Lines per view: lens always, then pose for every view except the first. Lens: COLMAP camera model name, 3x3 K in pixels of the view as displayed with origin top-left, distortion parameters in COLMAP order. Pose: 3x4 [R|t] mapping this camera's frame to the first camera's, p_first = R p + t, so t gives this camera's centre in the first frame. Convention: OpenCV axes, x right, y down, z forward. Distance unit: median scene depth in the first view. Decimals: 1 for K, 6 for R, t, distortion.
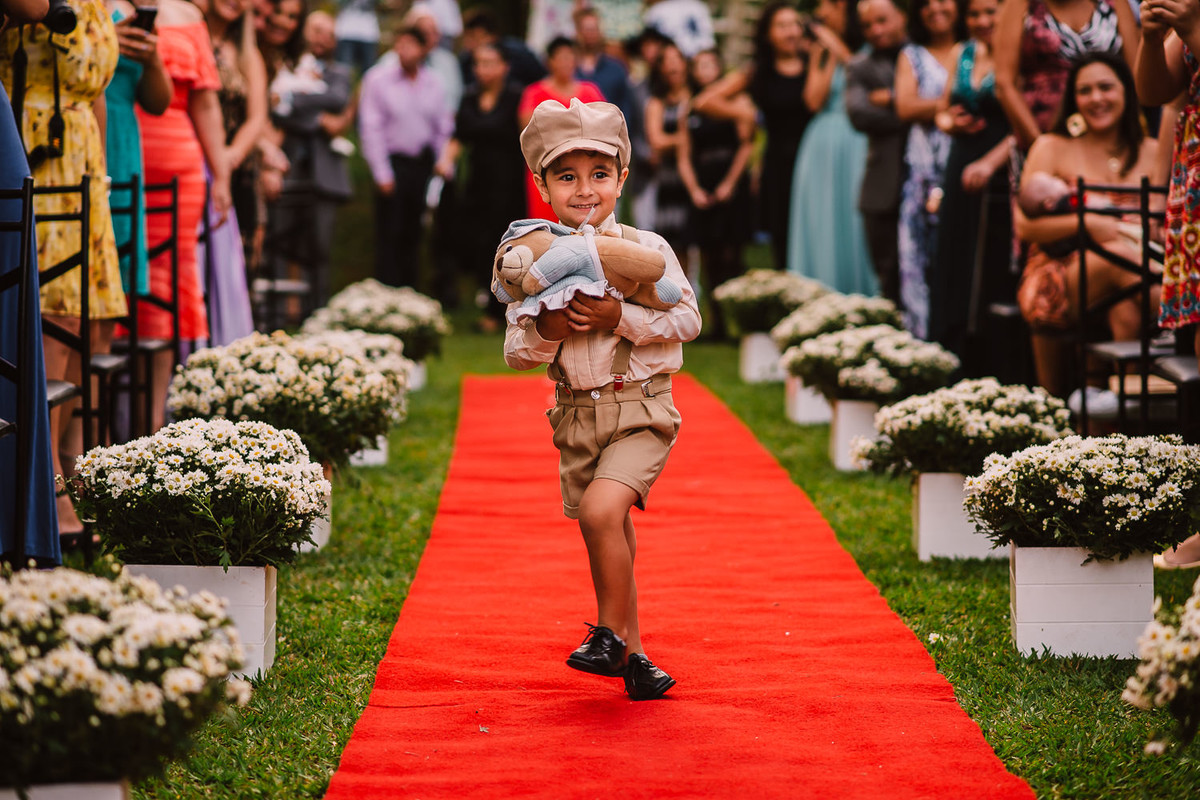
lens RADIAL K [[2796.8, 0, 600.0], [0, 2796.8, 400.0], [0, 0, 1]] dist [0.063968, 0.058292]
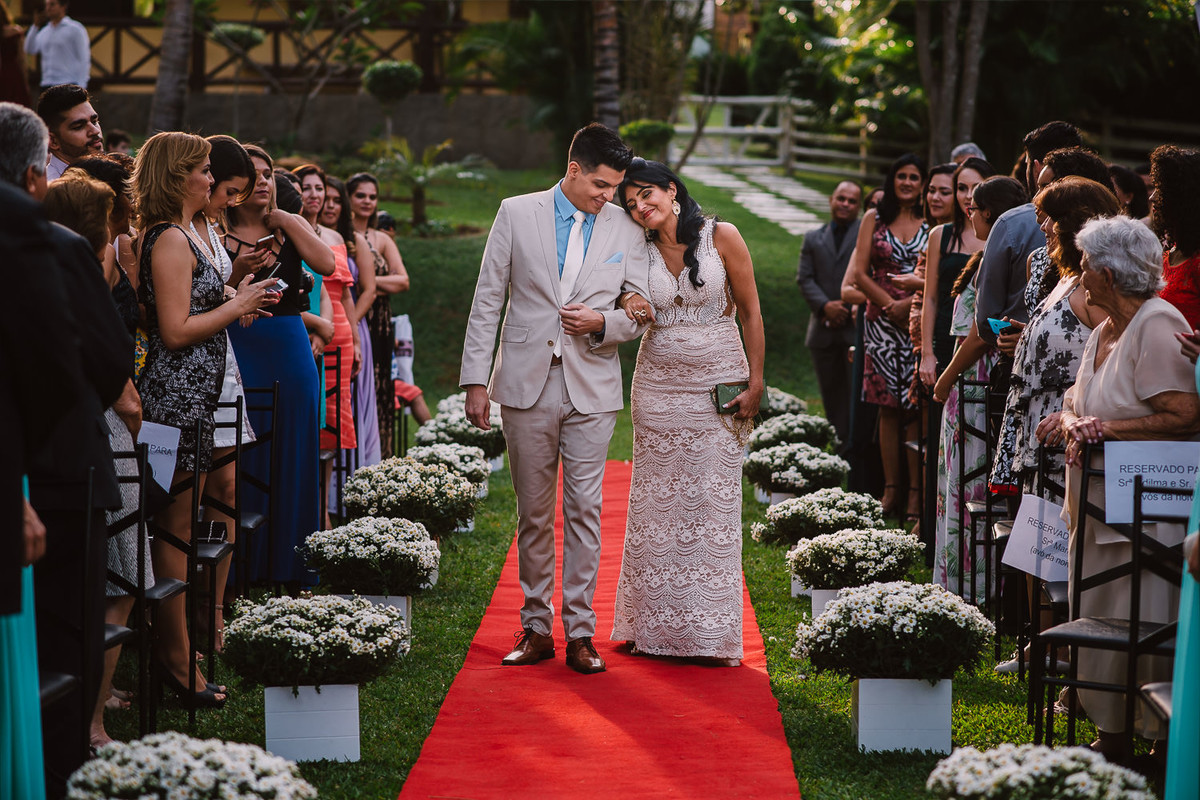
lens RADIAL K [[2796.8, 0, 600.0], [0, 2796.8, 400.0], [0, 0, 1]] dist [0.063968, 0.058292]
pose [[0.999414, 0.006587, -0.033590, 0.071215], [-0.007068, 0.999874, -0.014211, -0.045693], [0.033492, 0.014440, 0.999335, -0.859013]]
